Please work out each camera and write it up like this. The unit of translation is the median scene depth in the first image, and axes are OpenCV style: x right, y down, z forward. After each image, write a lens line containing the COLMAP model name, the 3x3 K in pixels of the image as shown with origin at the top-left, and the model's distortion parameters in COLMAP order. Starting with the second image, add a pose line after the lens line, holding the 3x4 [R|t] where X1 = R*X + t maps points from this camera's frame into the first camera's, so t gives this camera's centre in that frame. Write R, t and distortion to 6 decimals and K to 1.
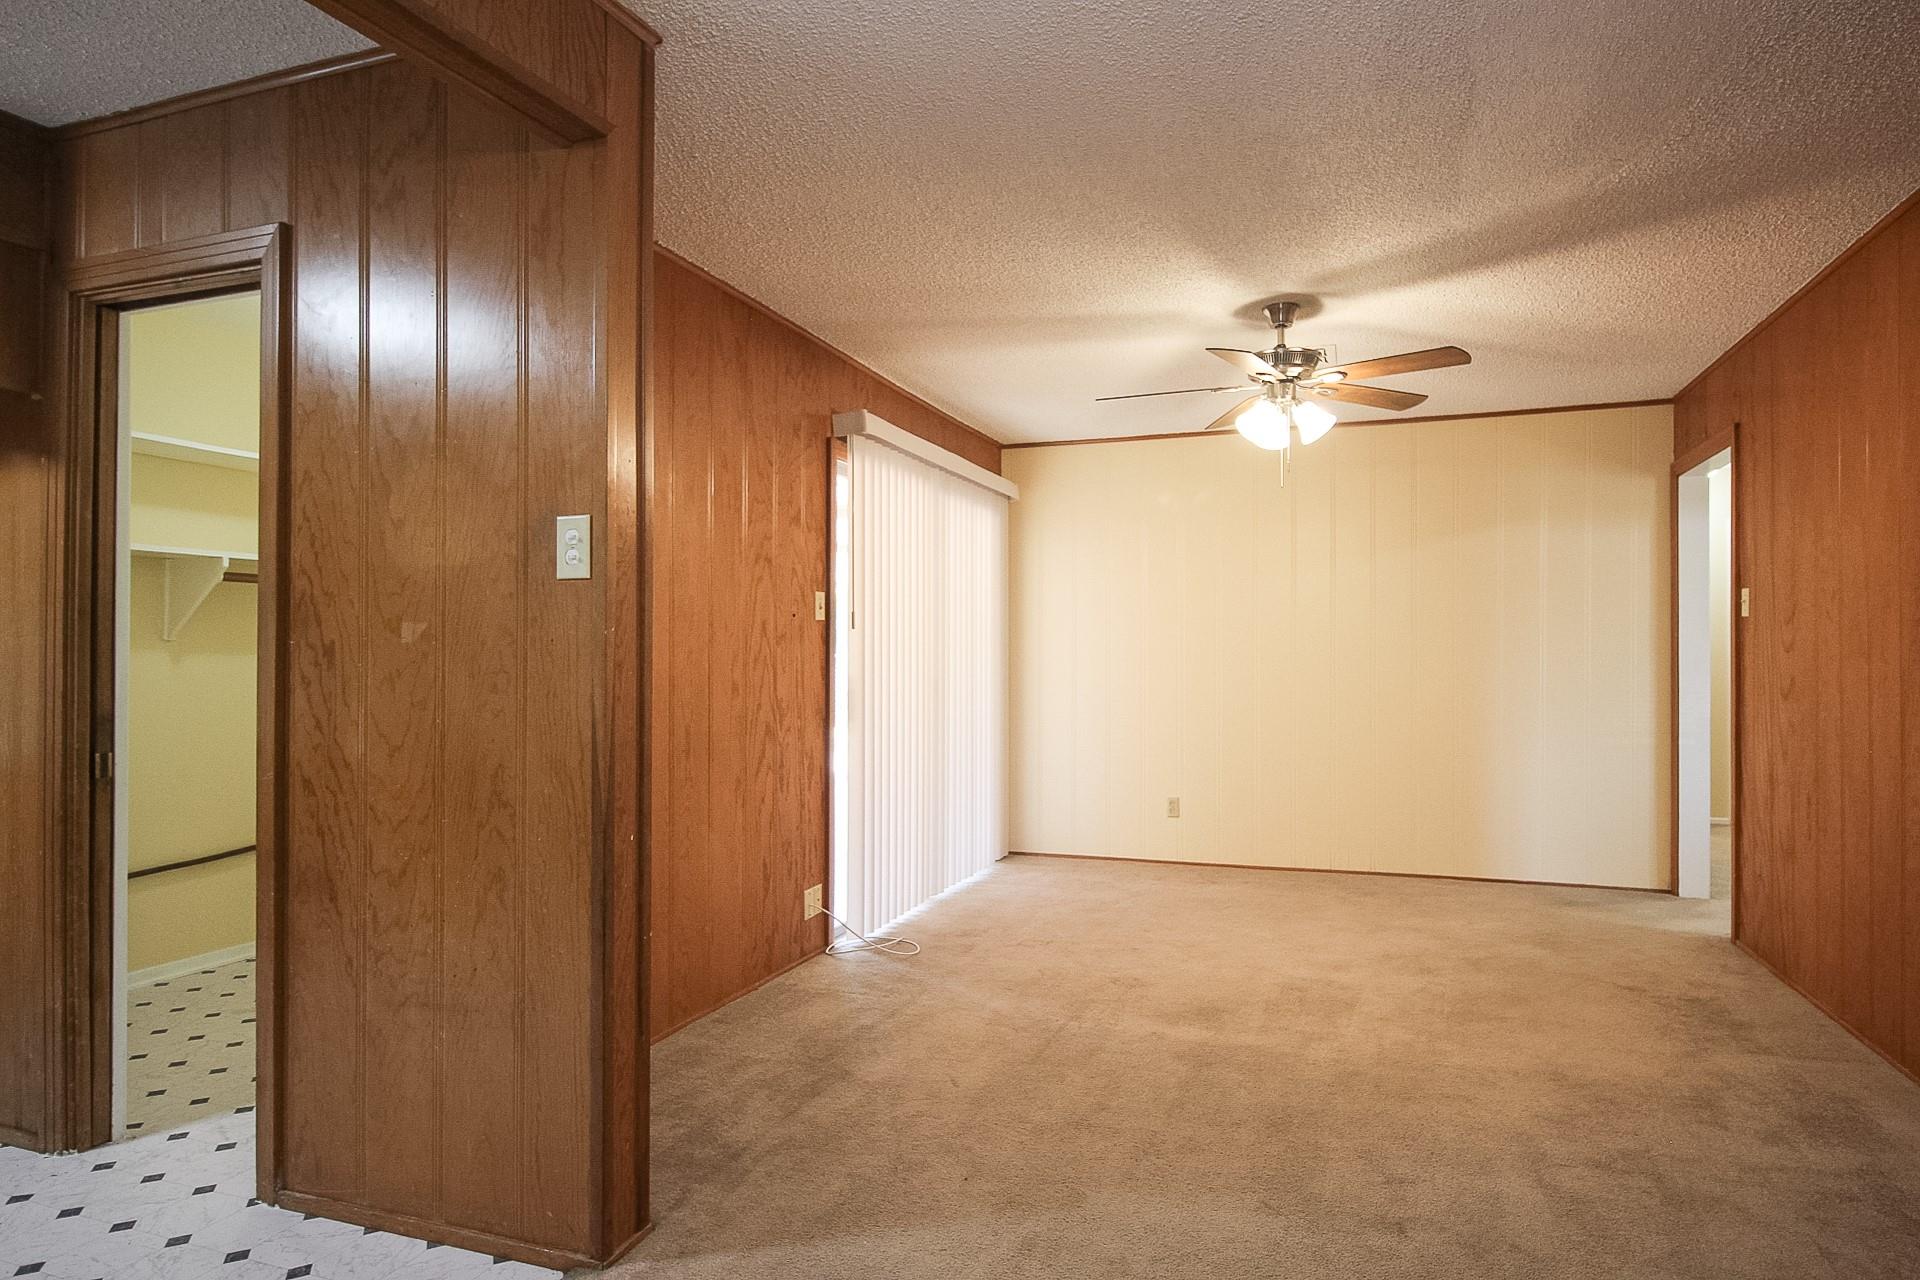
lens RADIAL K [[1066.4, 0, 960.0], [0, 1066.4, 640.0], [0, 0, 1]] dist [0.000492, -0.001842]
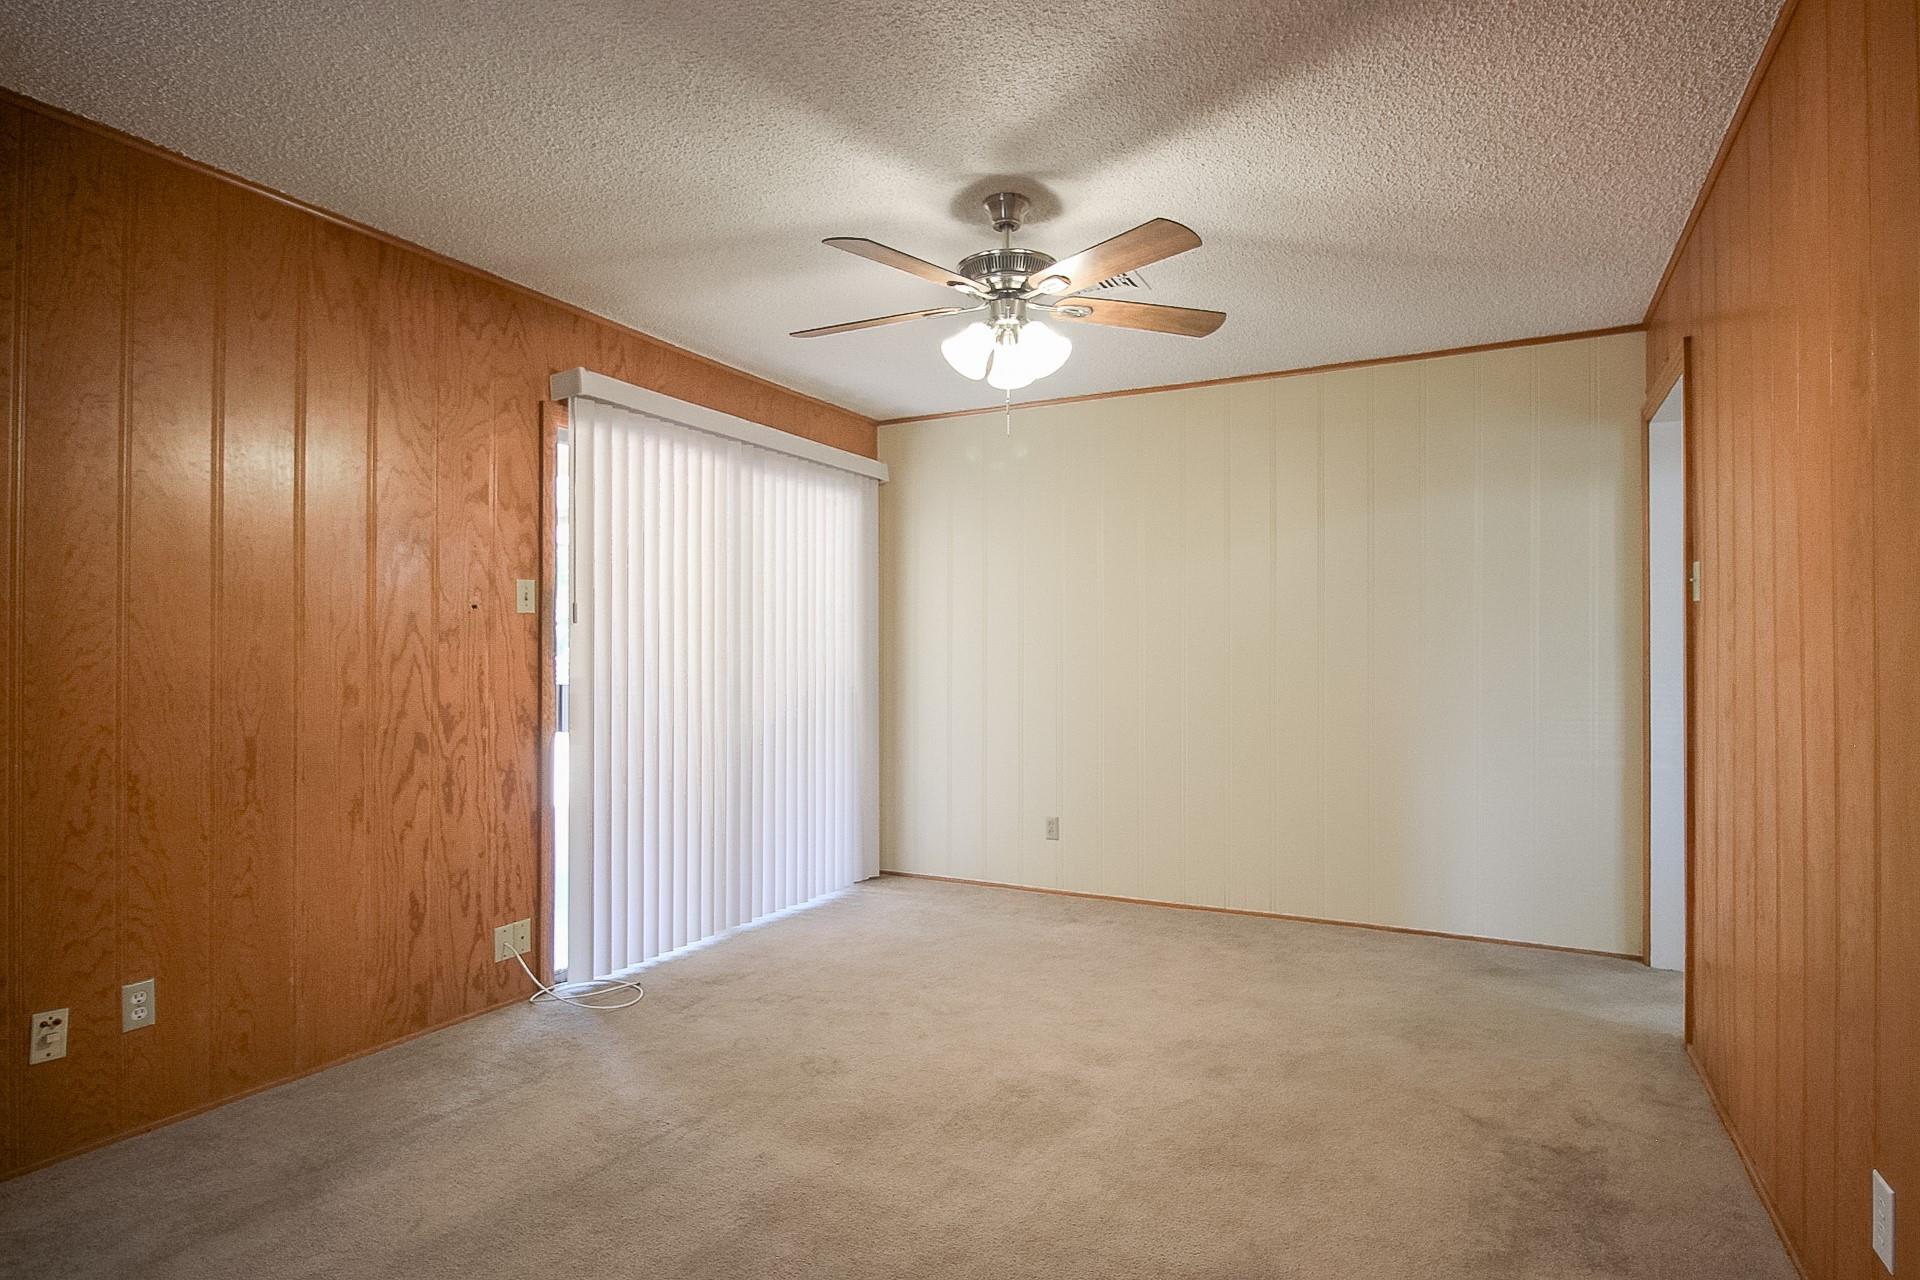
lens RADIAL K [[988.1, 0, 960.0], [0, 988.1, 640.0], [0, 0, 1]] dist [0.001331, -0.006954]
pose [[0.989919, -0.000908, -0.141633, 0.339070], [0.000922, 1.000000, 0.000031, 0.003830], [0.141633, -0.000162, 0.989919, 0.267310]]
